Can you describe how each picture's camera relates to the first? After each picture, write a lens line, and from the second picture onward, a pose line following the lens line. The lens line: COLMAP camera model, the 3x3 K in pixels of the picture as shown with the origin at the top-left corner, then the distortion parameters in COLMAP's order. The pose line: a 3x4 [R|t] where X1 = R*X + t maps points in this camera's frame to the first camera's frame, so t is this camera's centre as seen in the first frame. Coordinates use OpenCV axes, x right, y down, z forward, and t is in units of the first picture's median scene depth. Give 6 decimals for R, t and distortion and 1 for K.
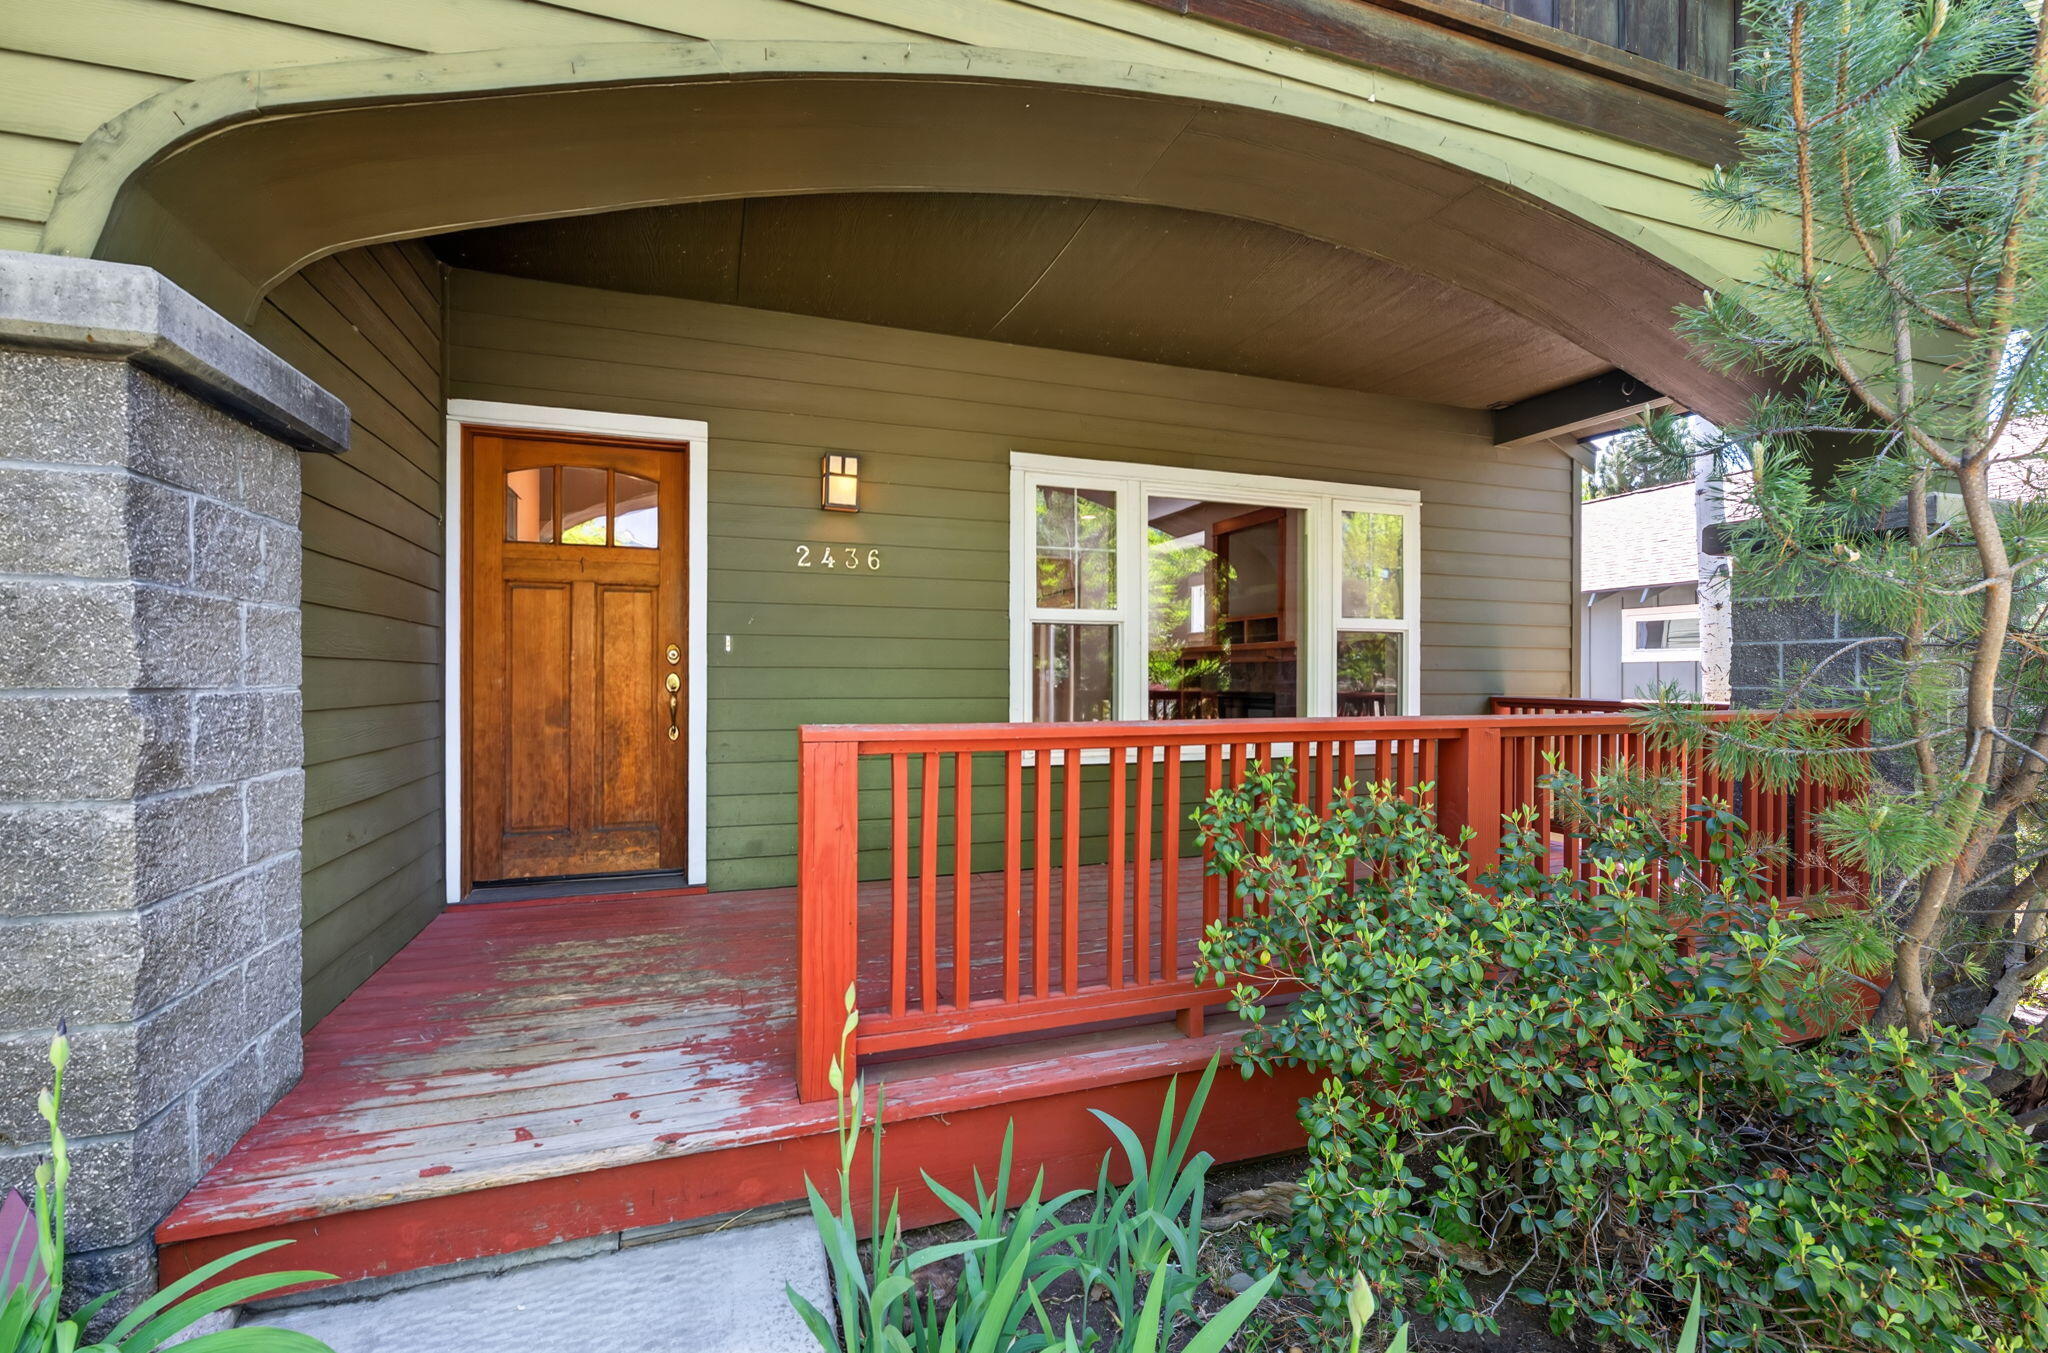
lens RADIAL K [[891.9, 0, 1024.0], [0, 891.9, 676.5], [0, 0, 1]] dist [0.000054, -0.000056]
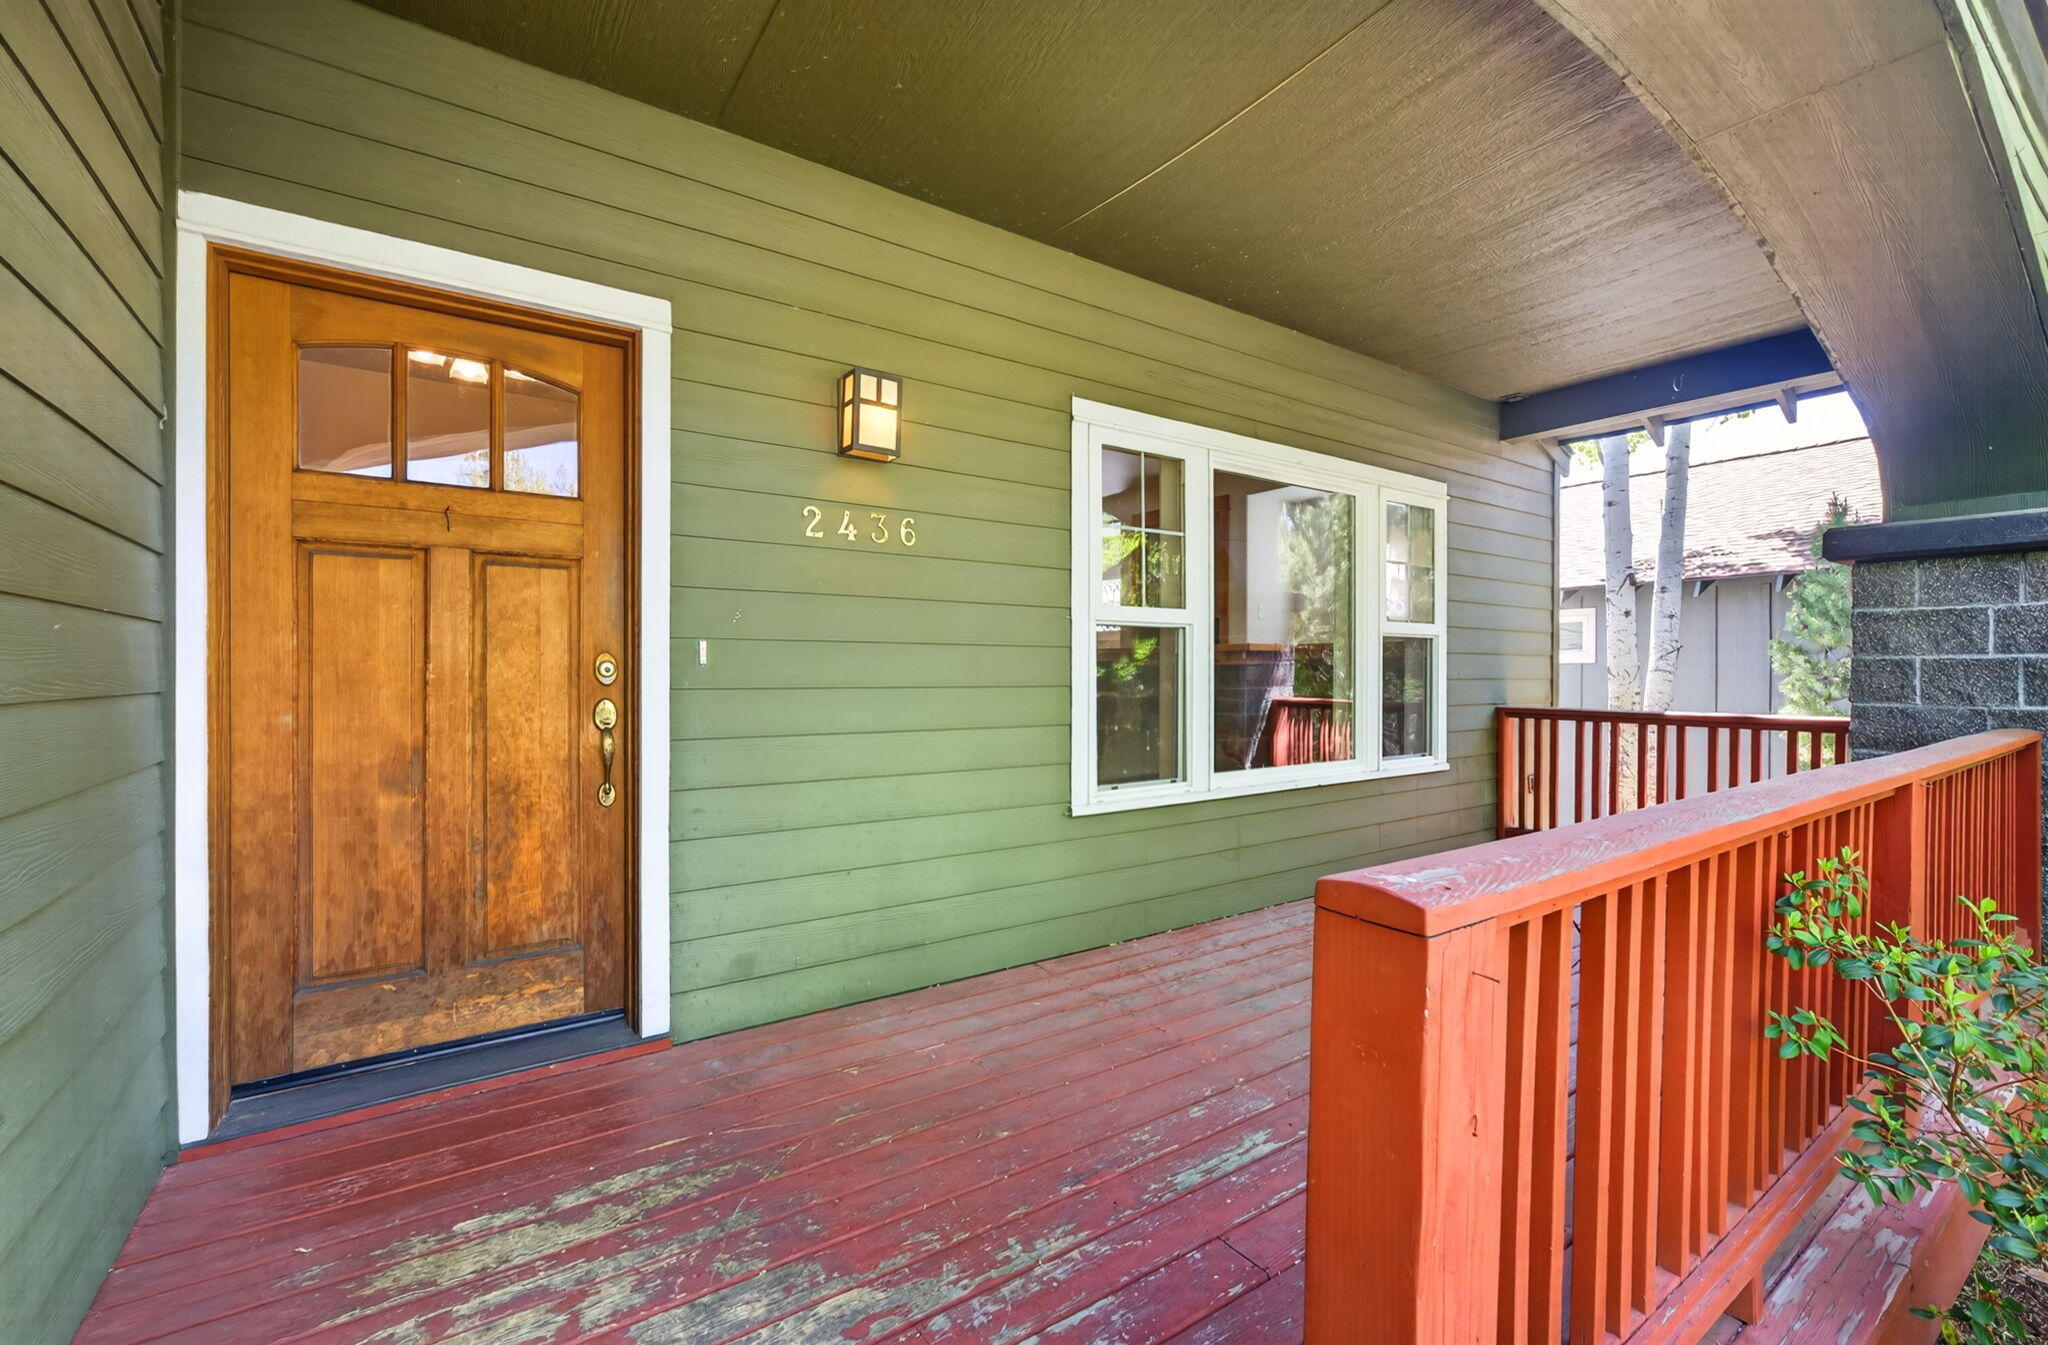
lens RADIAL K [[856.6, 0, 1024.0], [0, 856.6, 672.5], [0, 0, 1]] dist [0.001645, 0.000043]
pose [[0.966053, -0.002130, 0.258335, -0.270144], [0.001215, 0.999992, 0.003701, -0.024671], [-0.258341, -0.003262, 0.966048, 0.347926]]
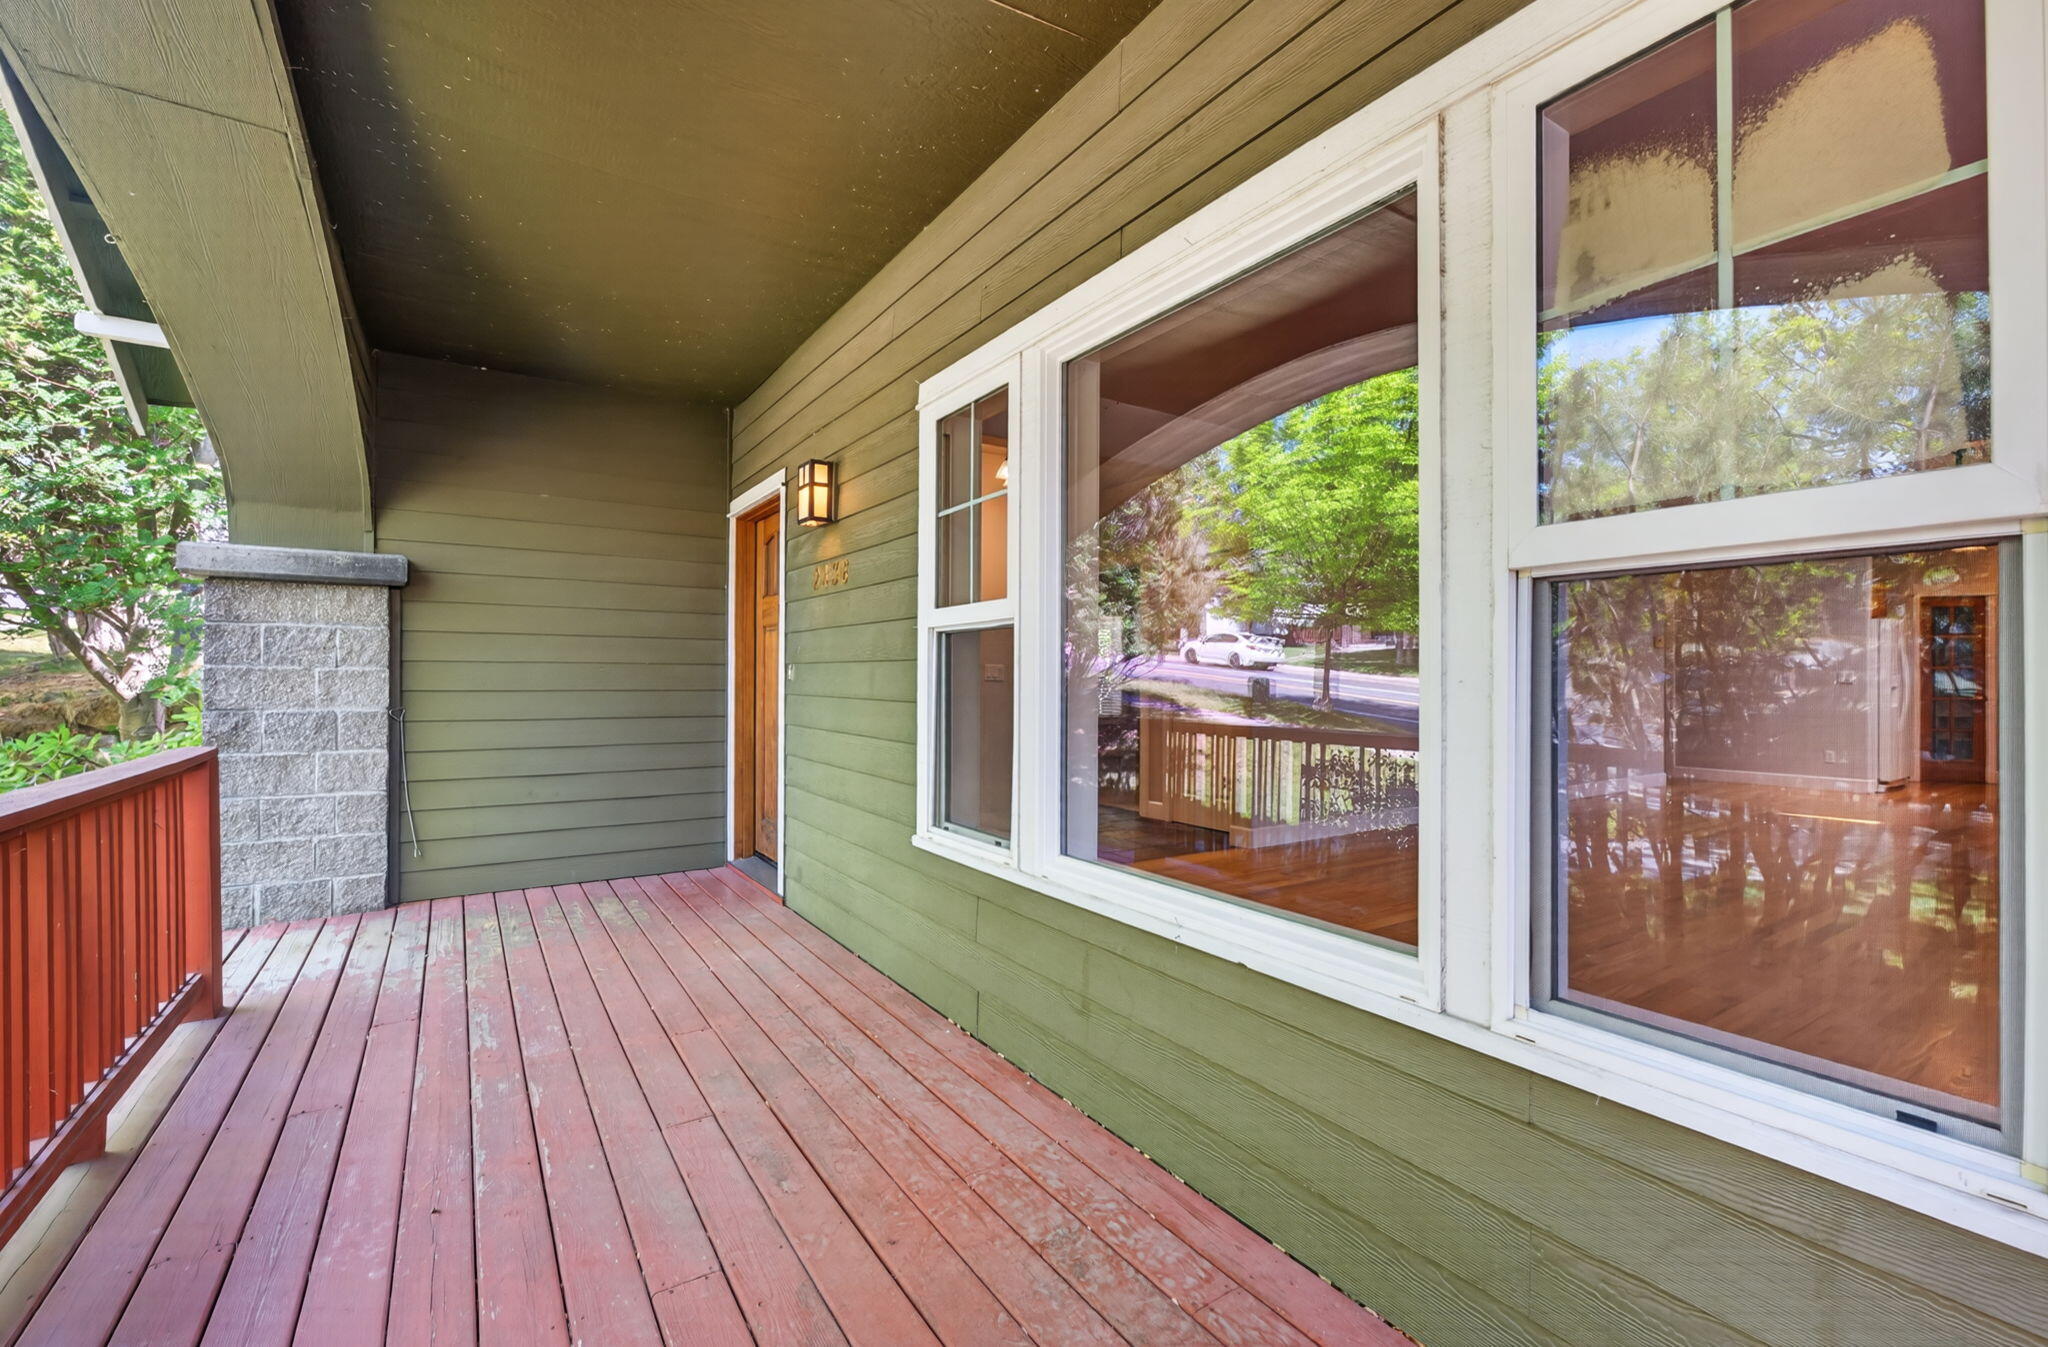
lens RADIAL K [[856.6, 0, 1024.0], [0, 856.6, 673.5], [0, 0, 1]] dist [0.001645, 0.000043]
pose [[0.241110, -0.008243, -0.970463, 0.719059], [-0.007446, 0.999919, -0.010344, -0.026860], [0.970469, 0.009720, 0.241029, 1.027135]]
